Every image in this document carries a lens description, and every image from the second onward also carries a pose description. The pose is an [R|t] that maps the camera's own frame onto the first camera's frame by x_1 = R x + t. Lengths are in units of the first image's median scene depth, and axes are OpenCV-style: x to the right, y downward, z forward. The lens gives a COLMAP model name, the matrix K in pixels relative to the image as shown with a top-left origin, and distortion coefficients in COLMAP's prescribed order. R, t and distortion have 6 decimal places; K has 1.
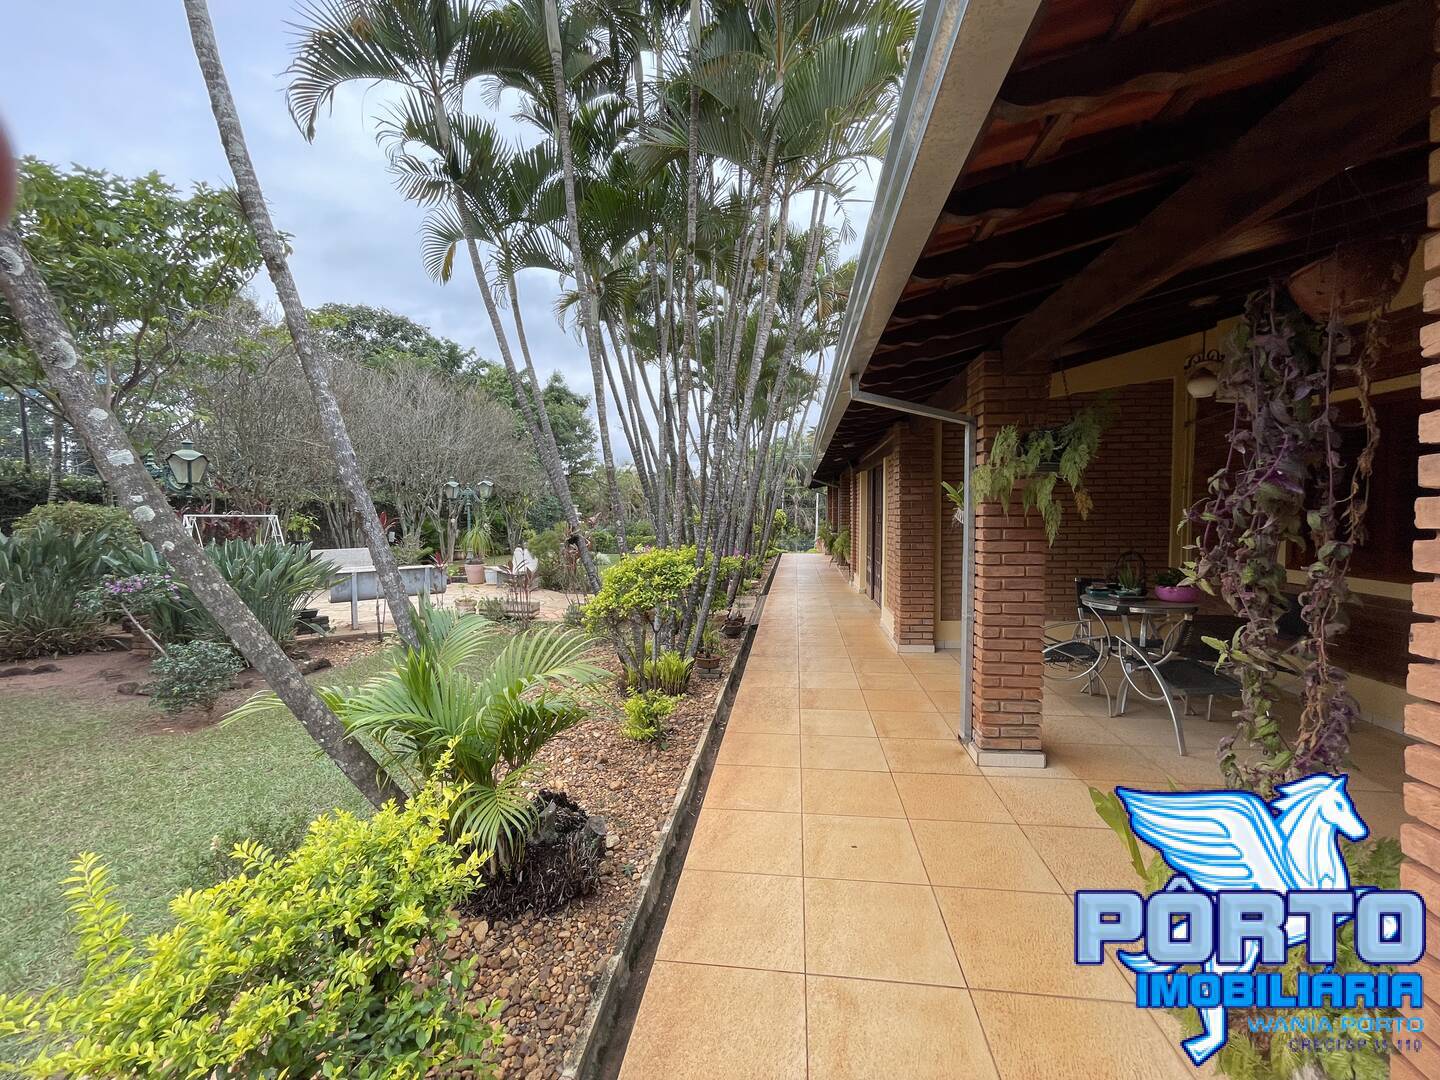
lens RADIAL K [[580.6, 0, 715.4], [0, 580.6, 540.9], [0, 0, 1]] dist [-0.006193, 0.000059]
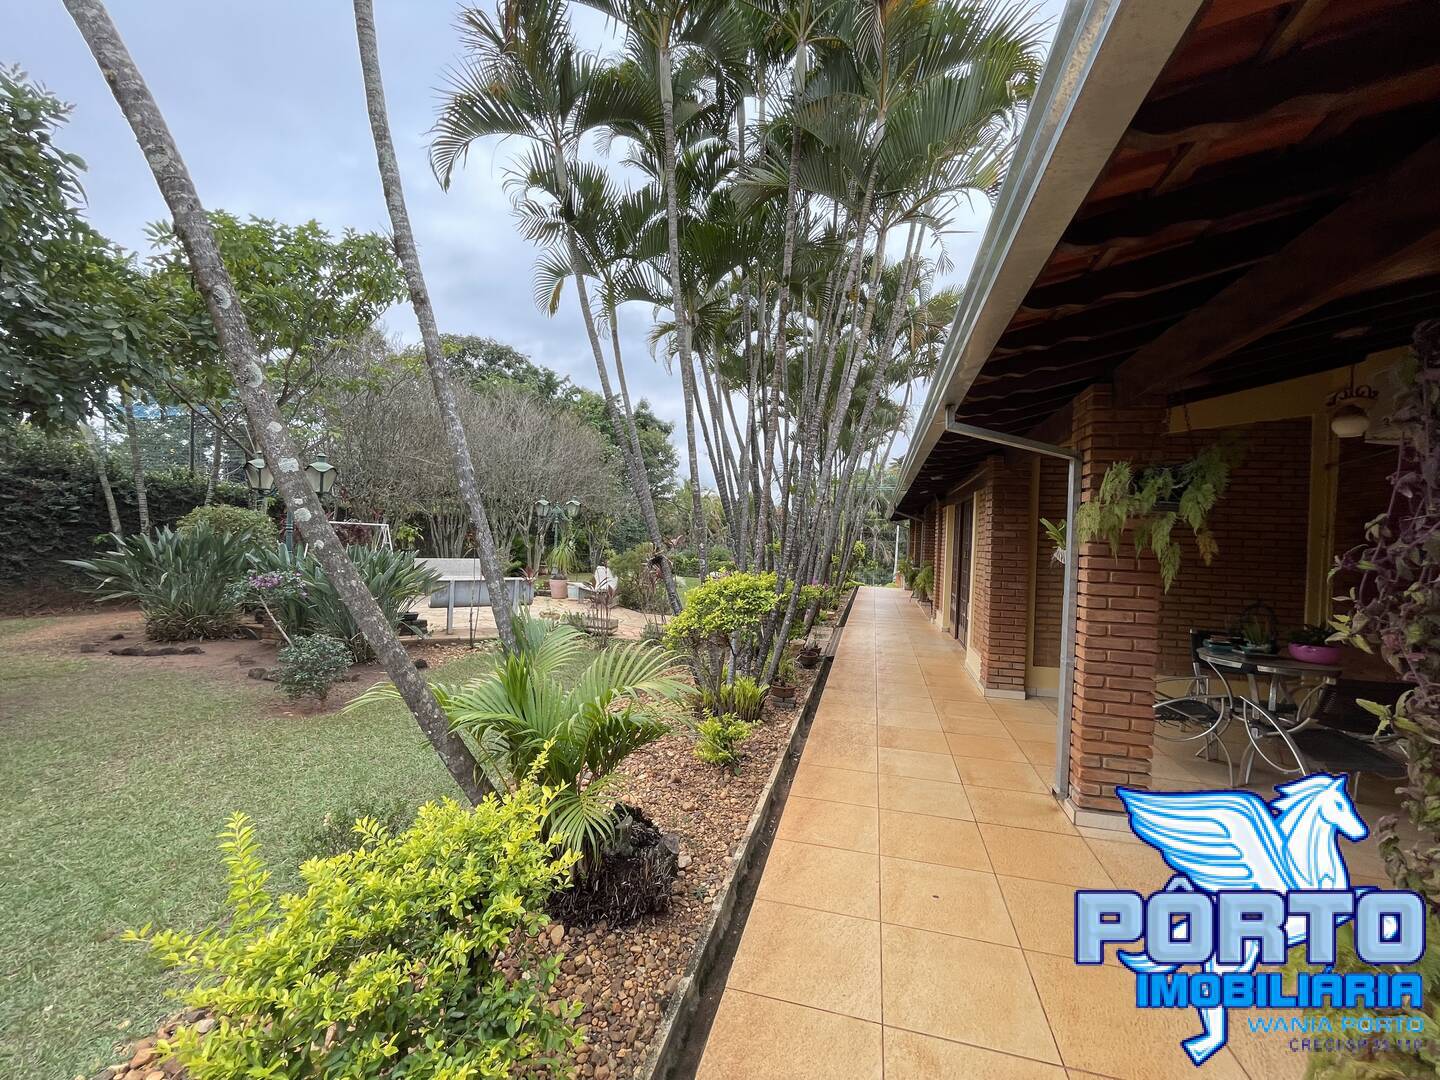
lens RADIAL K [[580.6, 0, 715.4], [0, 580.6, 540.9], [0, 0, 1]] dist [-0.006193, 0.000059]
pose [[0.990638, 0.046201, -0.128457, -0.013820], [-0.052148, 0.997699, -0.043327, 0.003844], [0.126160, 0.049620, 0.990768, -0.007668]]
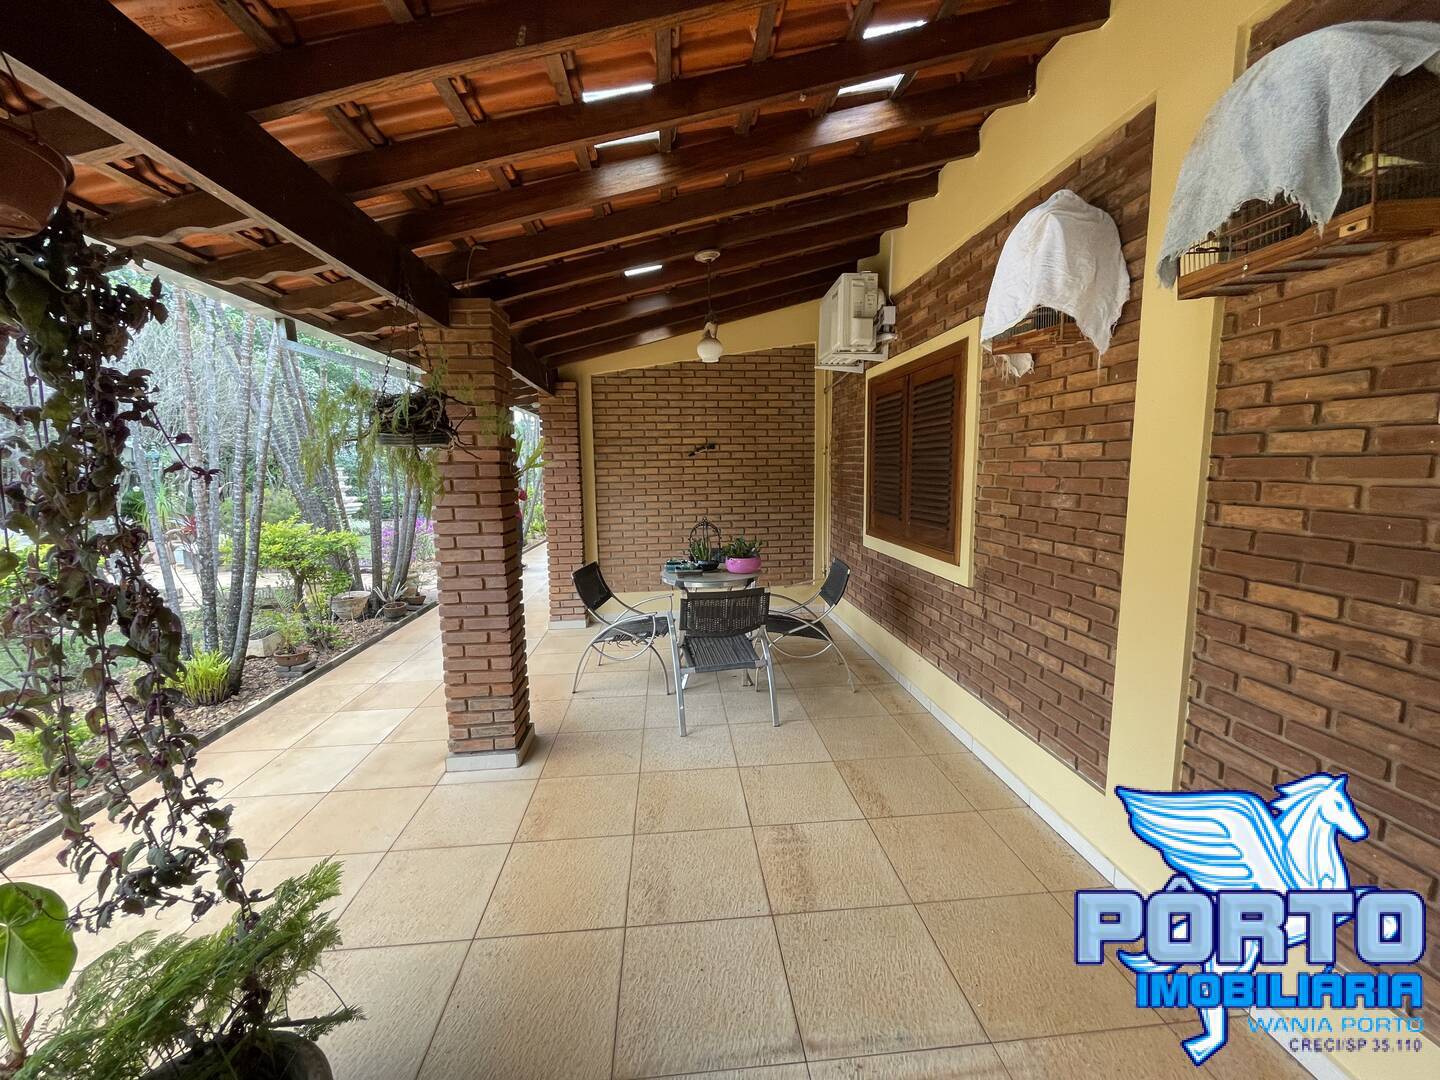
lens RADIAL K [[580.6, 0, 715.4], [0, 580.6, 540.9], [0, 0, 1]] dist [-0.006193, 0.000059]
pose [[0.977032, -0.031607, 0.210737, 0.530650], [0.016949, 0.997332, 0.071000, -0.019630], [-0.212419, -0.065798, 0.974961, 0.046935]]
